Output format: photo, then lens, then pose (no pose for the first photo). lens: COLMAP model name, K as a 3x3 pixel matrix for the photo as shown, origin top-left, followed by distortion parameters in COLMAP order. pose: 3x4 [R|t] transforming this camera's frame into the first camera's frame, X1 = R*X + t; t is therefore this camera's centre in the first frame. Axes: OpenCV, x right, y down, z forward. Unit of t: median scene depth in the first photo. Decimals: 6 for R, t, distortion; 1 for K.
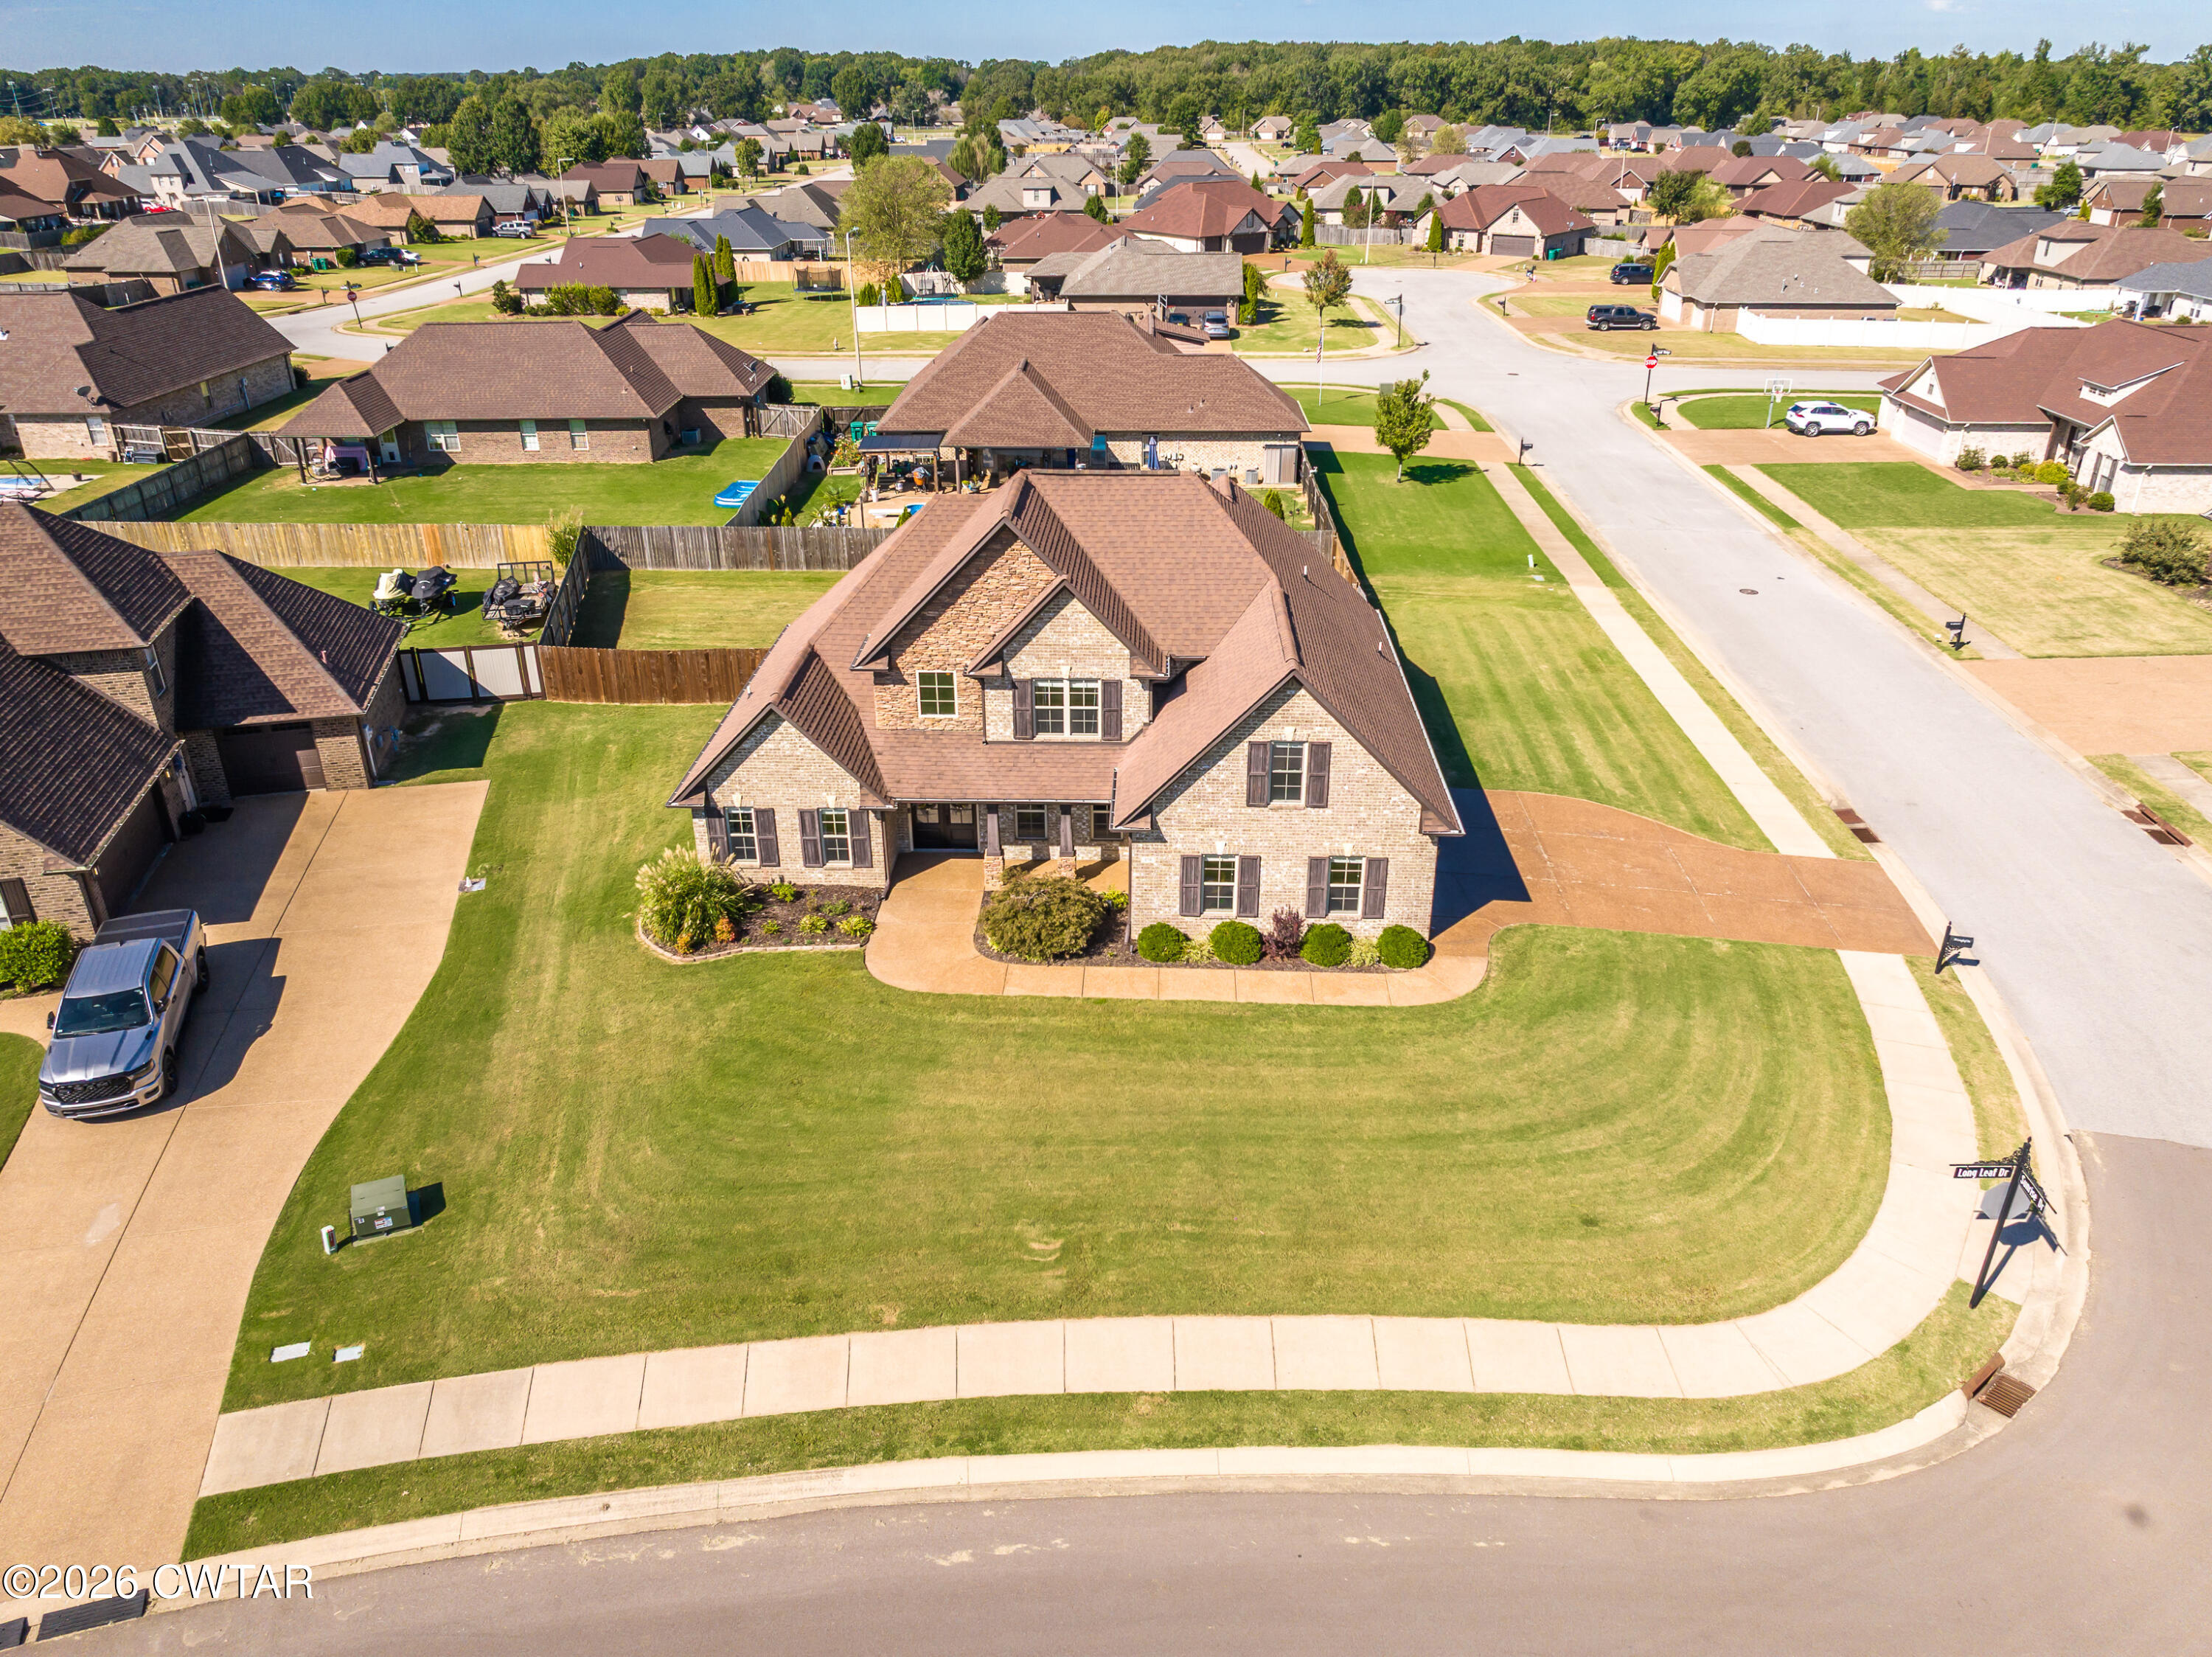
lens RADIAL K [[1556.5, 0, 1115.0], [0, 1556.5, 810.4], [0, 0, 1]] dist [-0.029522, 0.016669]
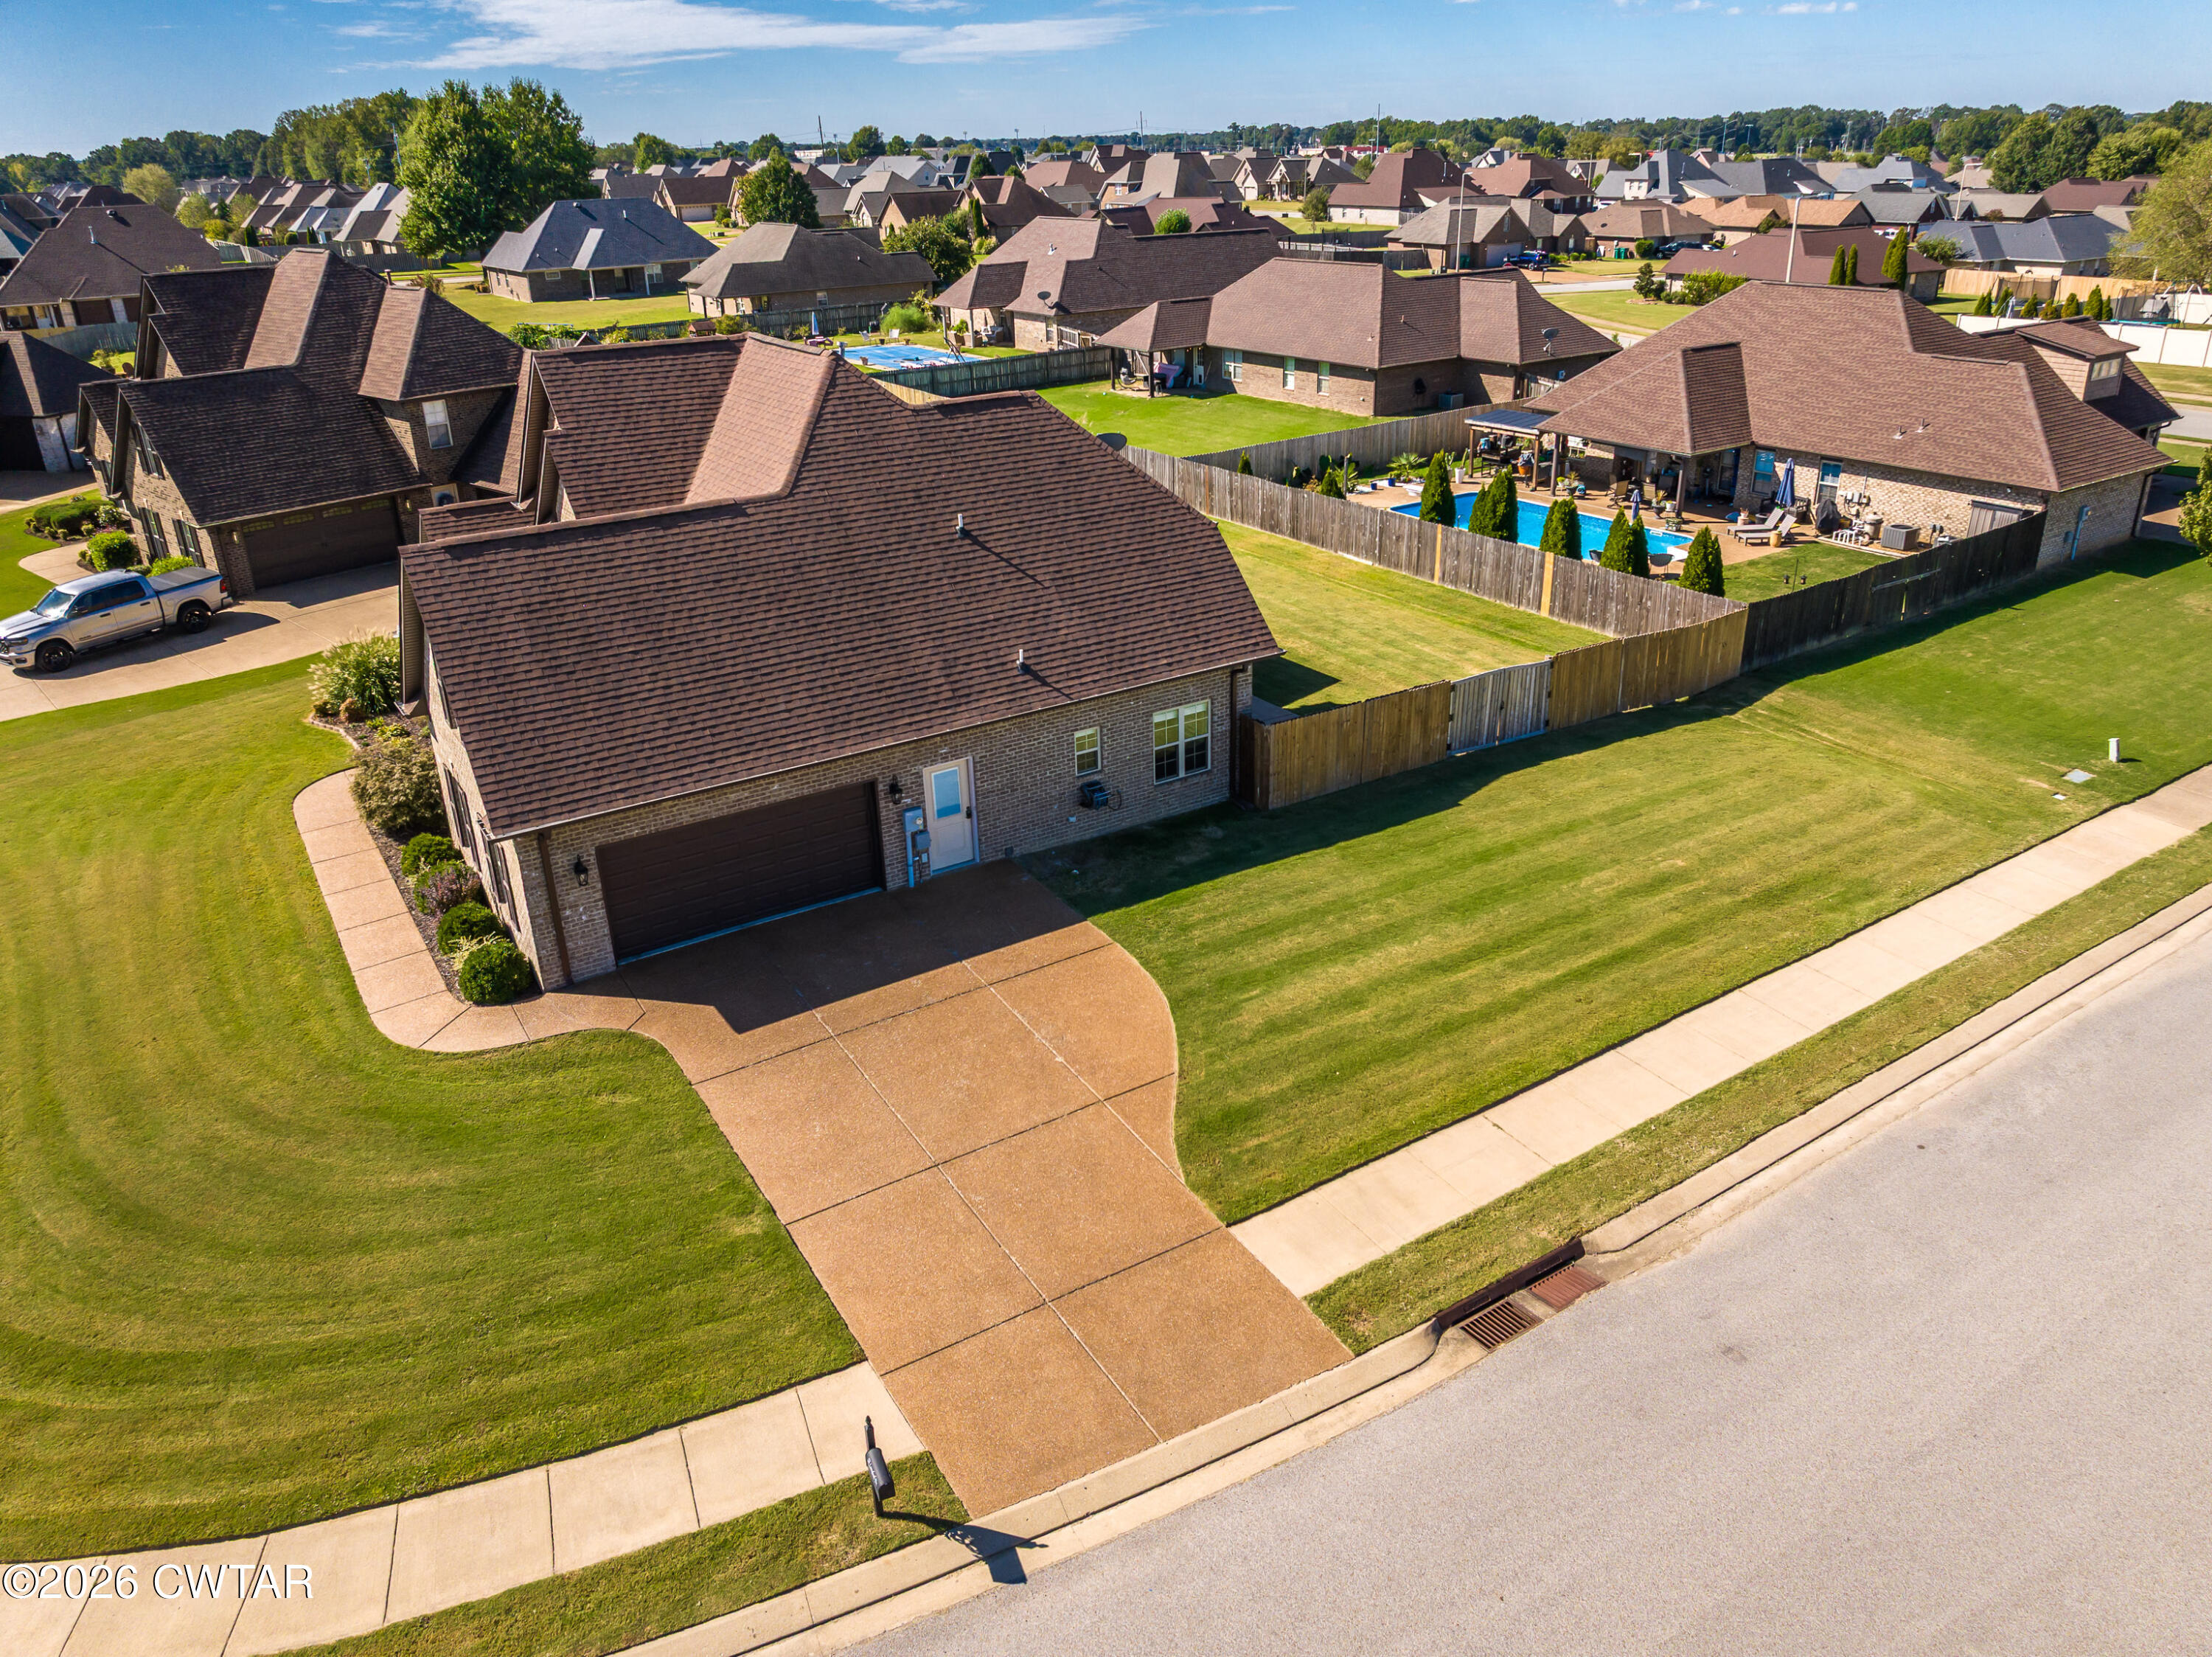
lens RADIAL K [[1545.8, 0, 1113.3], [0, 1545.8, 821.8], [0, 0, 1]] dist [-0.019534, 0.006620]
pose [[0.570817, 0.322967, -0.754891, 0.787804], [-0.334942, 0.931008, 0.145046, -0.162663], [0.749655, 0.170050, 0.639610, 0.671772]]
